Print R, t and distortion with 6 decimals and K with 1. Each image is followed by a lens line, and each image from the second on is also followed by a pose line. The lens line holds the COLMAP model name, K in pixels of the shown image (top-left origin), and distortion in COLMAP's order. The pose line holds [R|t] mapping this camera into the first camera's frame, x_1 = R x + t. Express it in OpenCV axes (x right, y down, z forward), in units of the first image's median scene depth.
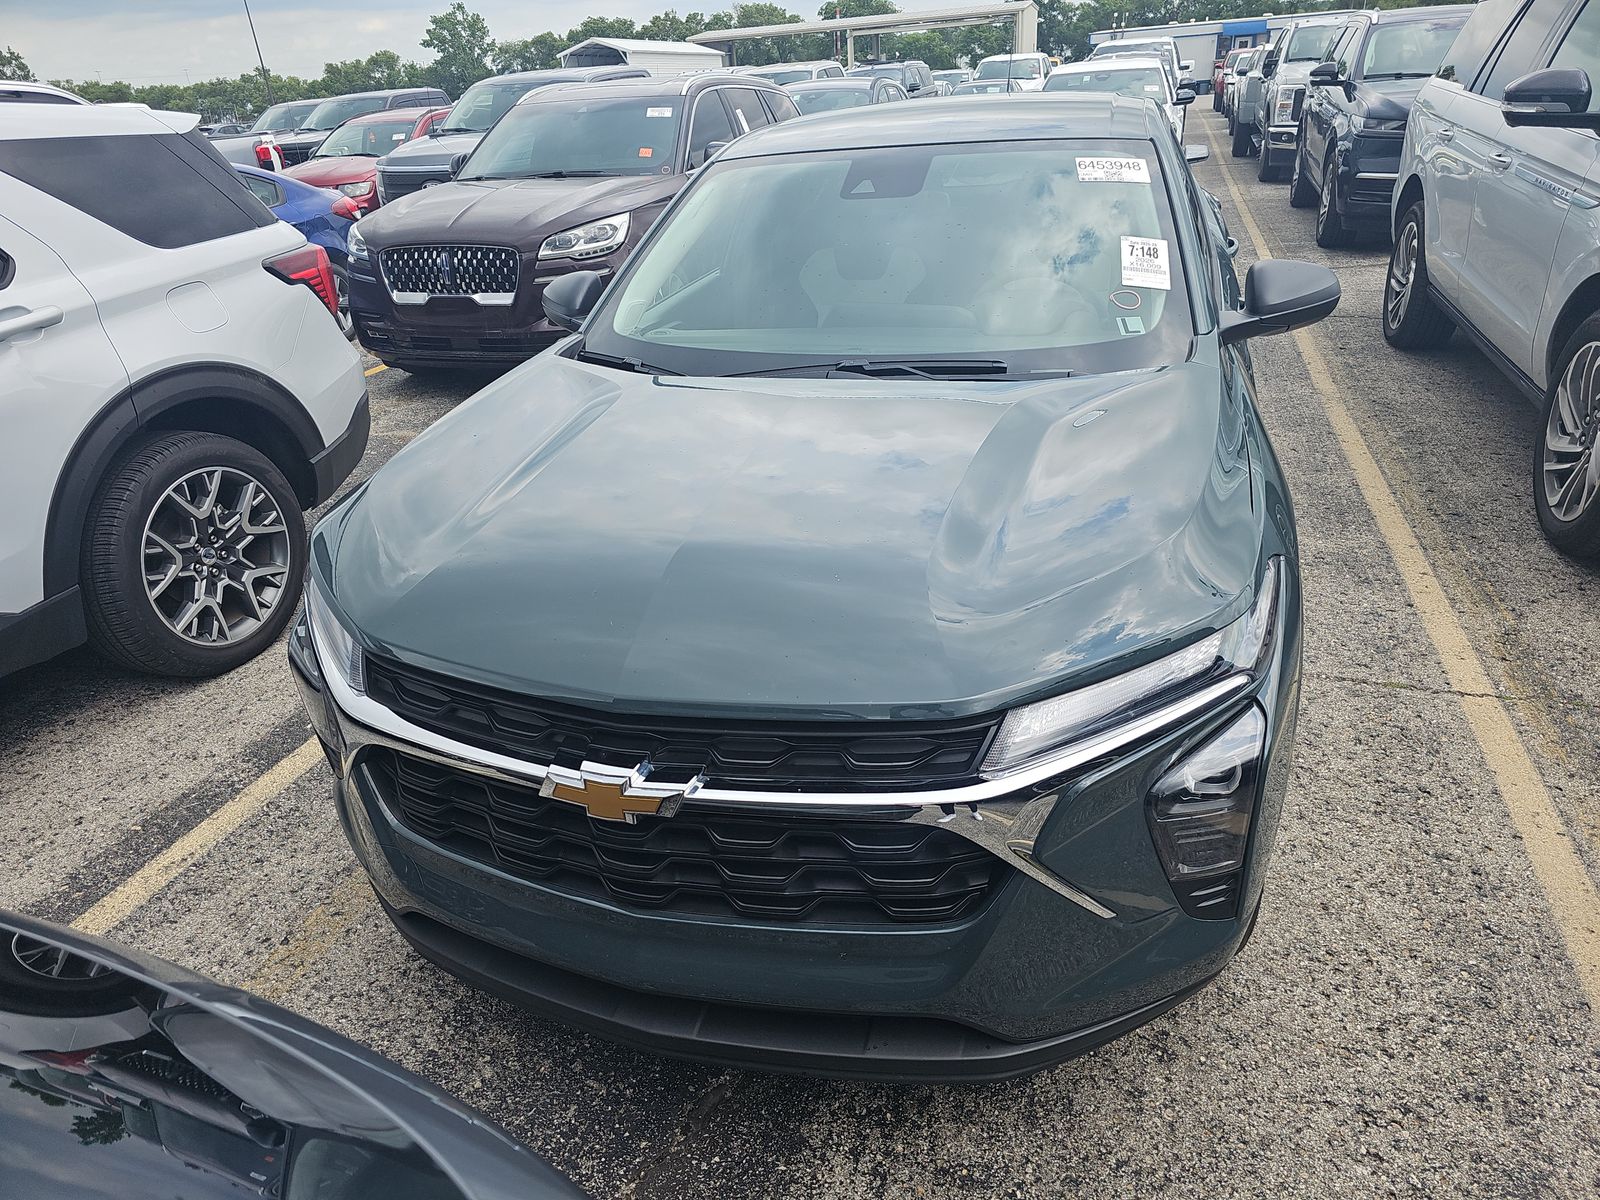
lens RADIAL K [[1049.3, 0, 800.0], [0, 1049.3, 600.0], [0, 0, 1]] dist [0.034282, -0.031048]
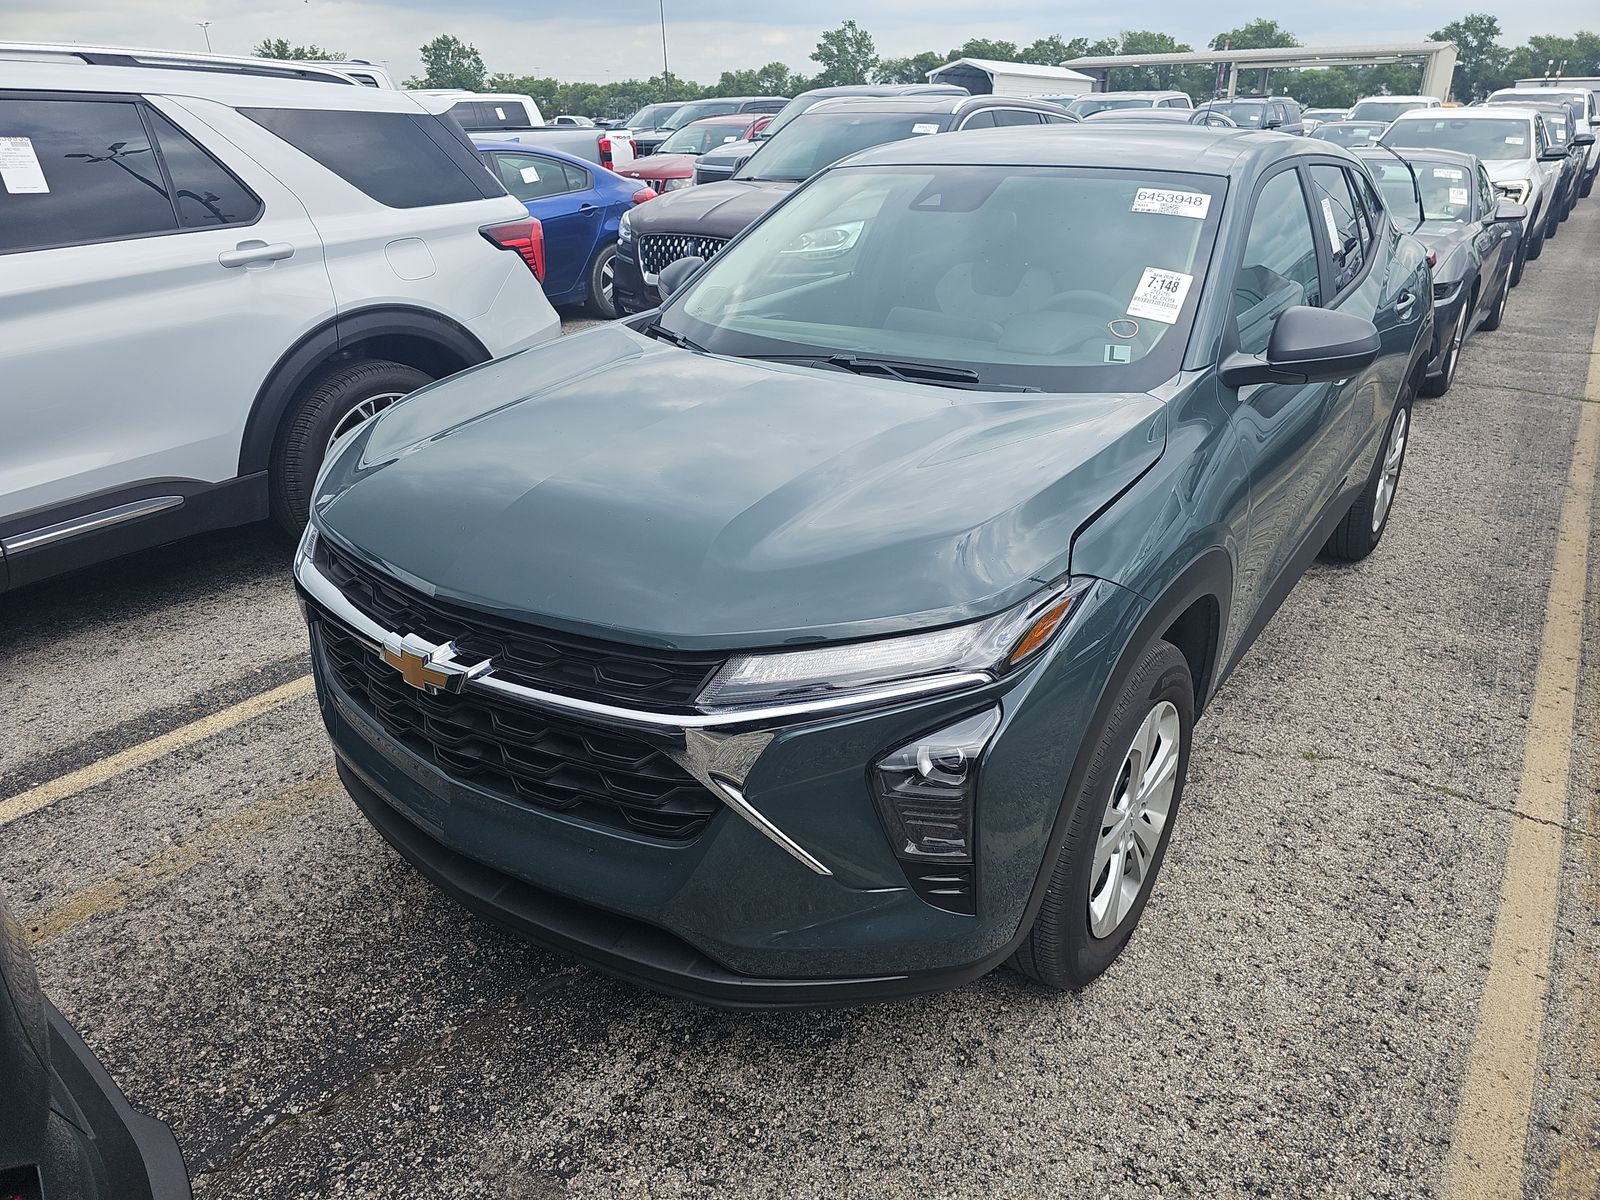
lens RADIAL K [[1054.0, 0, 803.4], [0, 1054.0, 581.8], [0, 0, 1]] dist [0.040108, -0.041252]
pose [[0.951974, 0.172304, -0.253094, 0.319103], [-0.180257, 0.983584, -0.008397, 0.015109], [0.247493, 0.053615, 0.967405, -0.035785]]
